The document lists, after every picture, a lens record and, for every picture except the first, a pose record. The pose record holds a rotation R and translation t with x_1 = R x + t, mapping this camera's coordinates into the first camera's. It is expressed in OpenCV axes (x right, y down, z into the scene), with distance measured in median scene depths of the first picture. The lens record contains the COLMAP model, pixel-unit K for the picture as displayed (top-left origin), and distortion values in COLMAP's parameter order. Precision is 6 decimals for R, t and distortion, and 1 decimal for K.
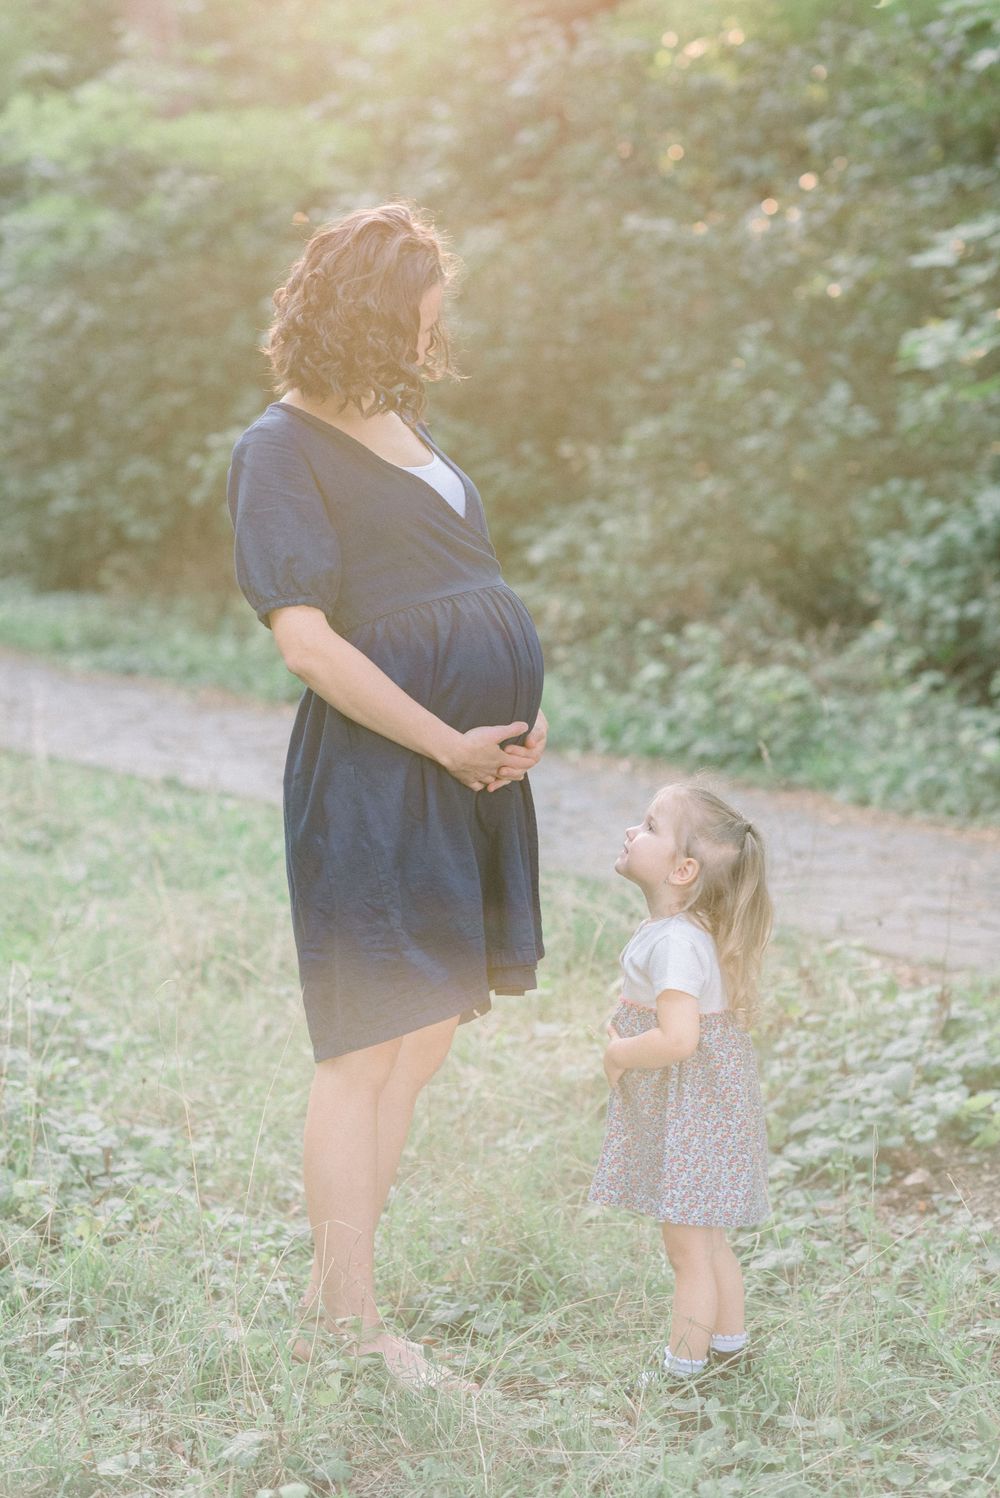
lens RADIAL K [[3611.8, 0, 500.0], [0, 3611.8, 749.0], [0, 0, 1]] dist [0.087360, 0.117694]
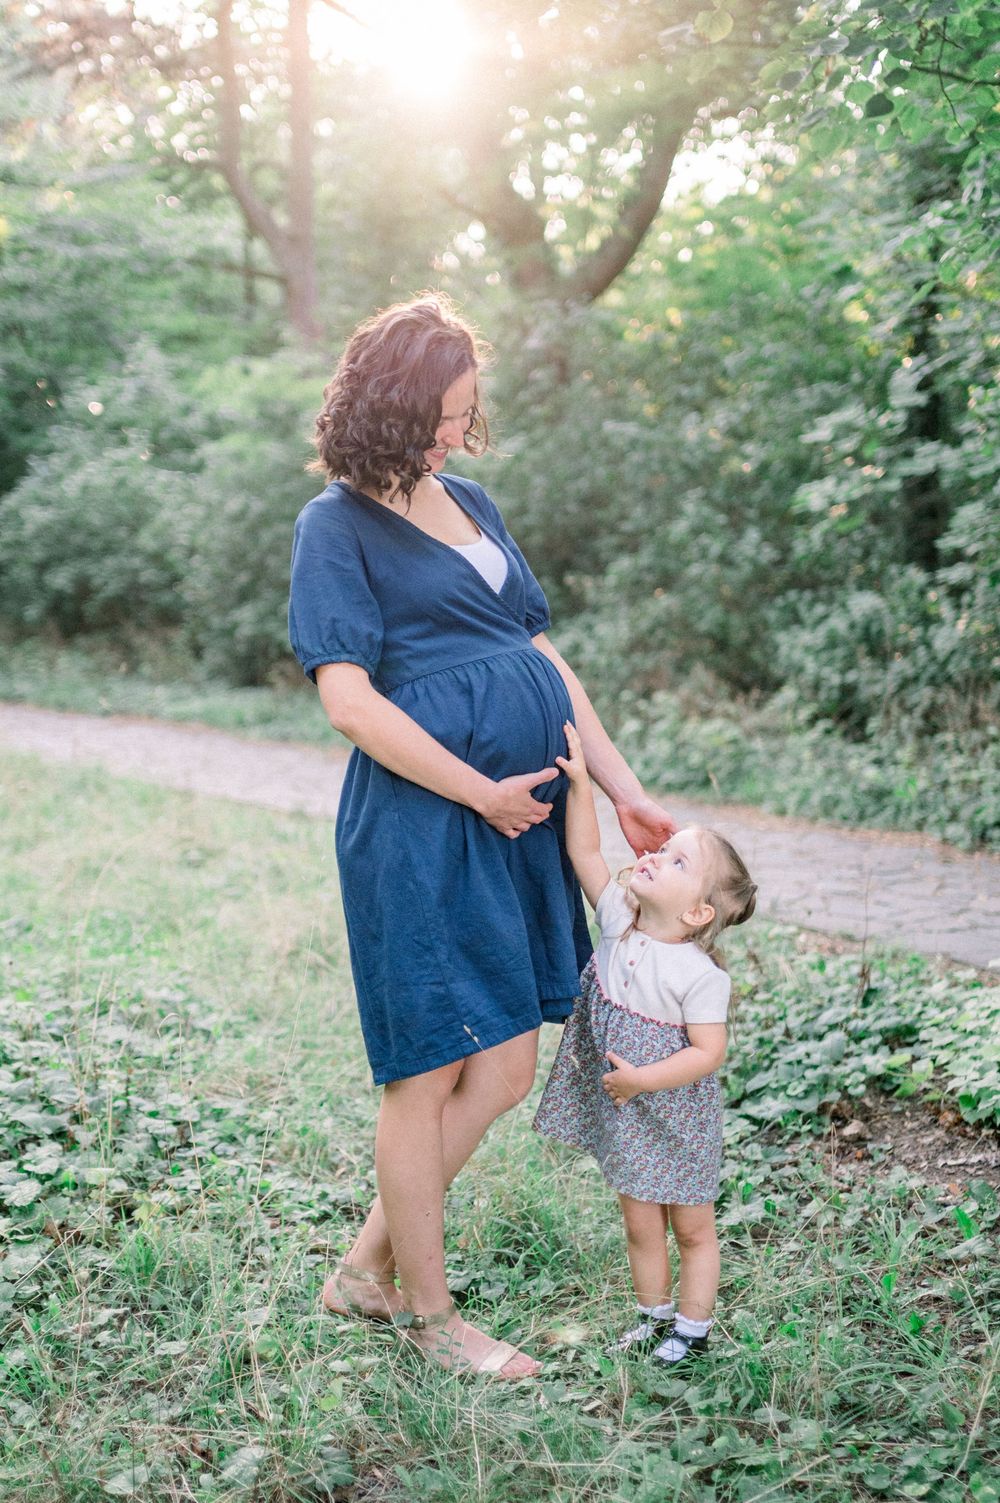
lens RADIAL K [[1781.5, 0, 519.6], [0, 1781.5, 748.8], [0, 0, 1]] dist [0.002790, 0.030477]
pose [[0.999122, -0.031078, -0.028106, 0.017673], [0.030610, 0.999388, -0.016919, -0.001638], [0.028615, 0.016044, 0.999462, 0.291028]]
